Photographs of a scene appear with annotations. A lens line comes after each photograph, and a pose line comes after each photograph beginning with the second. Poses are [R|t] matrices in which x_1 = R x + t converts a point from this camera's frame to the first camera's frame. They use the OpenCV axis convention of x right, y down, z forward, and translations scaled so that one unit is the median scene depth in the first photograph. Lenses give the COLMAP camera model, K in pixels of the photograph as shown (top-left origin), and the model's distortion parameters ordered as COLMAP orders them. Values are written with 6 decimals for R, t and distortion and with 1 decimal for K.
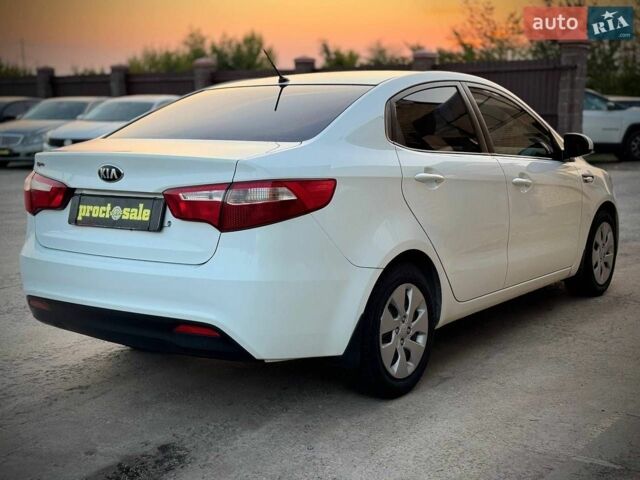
lens RADIAL K [[981.0, 0, 320.0], [0, 981.0, 240.0], [0, 0, 1]] dist [-0.007904, 0.017611]
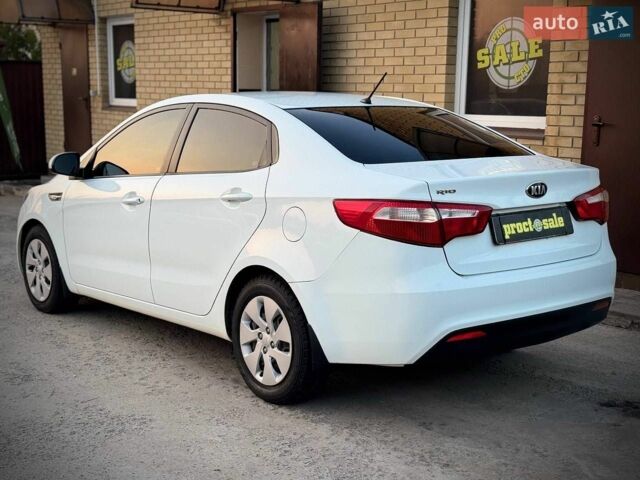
lens RADIAL K [[981.0, 0, 320.0], [0, 981.0, 240.0], [0, 0, 1]] dist [-0.007904, 0.017611]
pose [[0.268771, -0.116258, 0.956162, -1.345676], [0.142175, 0.986604, 0.079995, -0.135777], [-0.952653, 0.114442, 0.281699, 0.932980]]
